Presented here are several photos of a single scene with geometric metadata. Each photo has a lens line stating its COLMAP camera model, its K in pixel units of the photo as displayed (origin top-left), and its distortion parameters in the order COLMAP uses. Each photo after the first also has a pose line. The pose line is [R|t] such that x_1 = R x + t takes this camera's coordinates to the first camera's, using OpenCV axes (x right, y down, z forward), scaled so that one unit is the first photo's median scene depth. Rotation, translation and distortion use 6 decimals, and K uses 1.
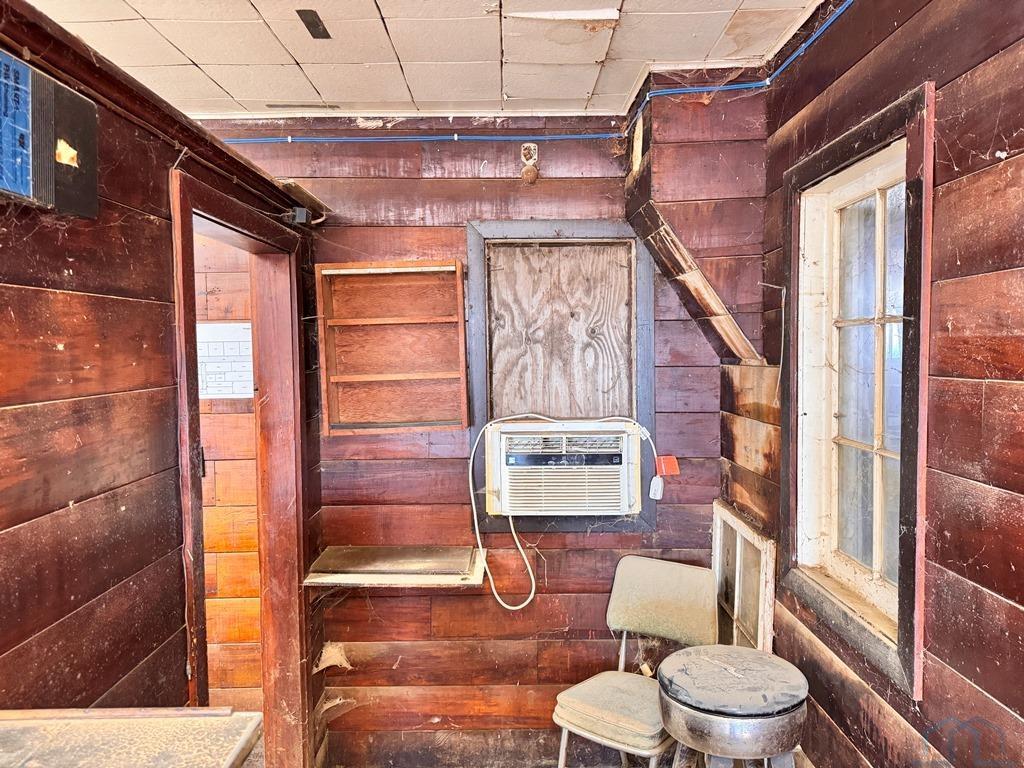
lens RADIAL K [[719.6, 0, 510.3], [0, 719.6, 386.0], [0, 0, 1]] dist [0.017013, -0.020268]
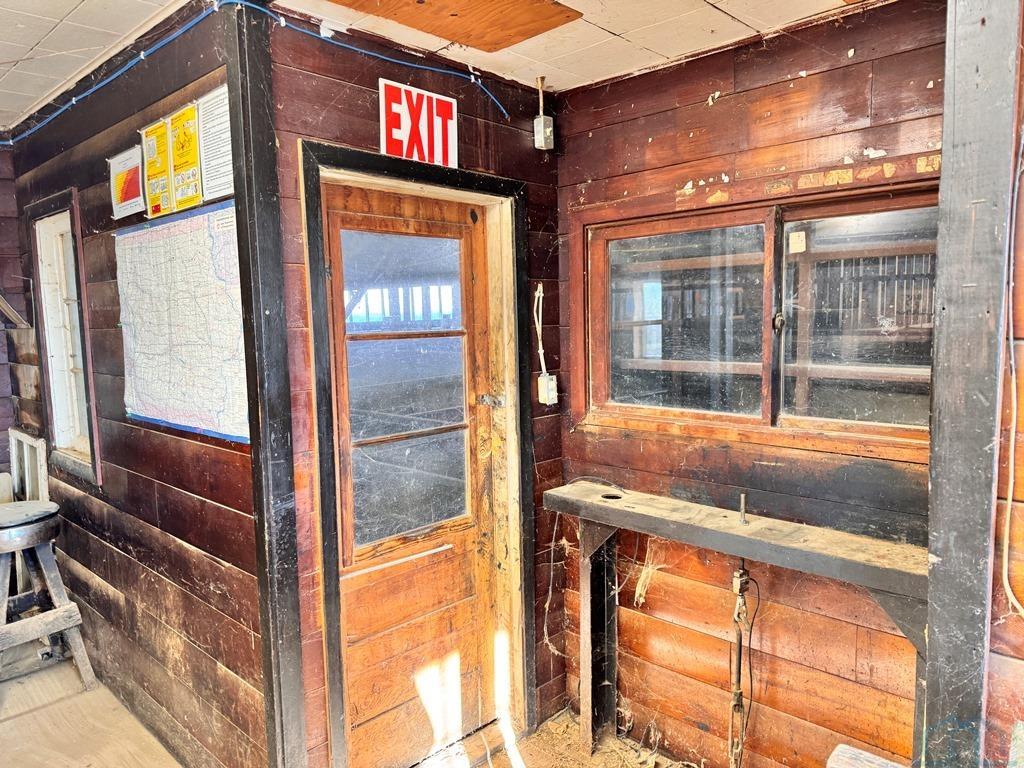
lens RADIAL K [[719.6, 0, 512.8], [0, 719.6, 390.7], [0, 0, 1]] dist [0.017013, -0.020268]
pose [[0.685547, -0.083140, 0.723265, -0.053606], [0.048187, 0.996461, 0.068870, 0.040319], [-0.726431, -0.012361, 0.687128, -0.672925]]
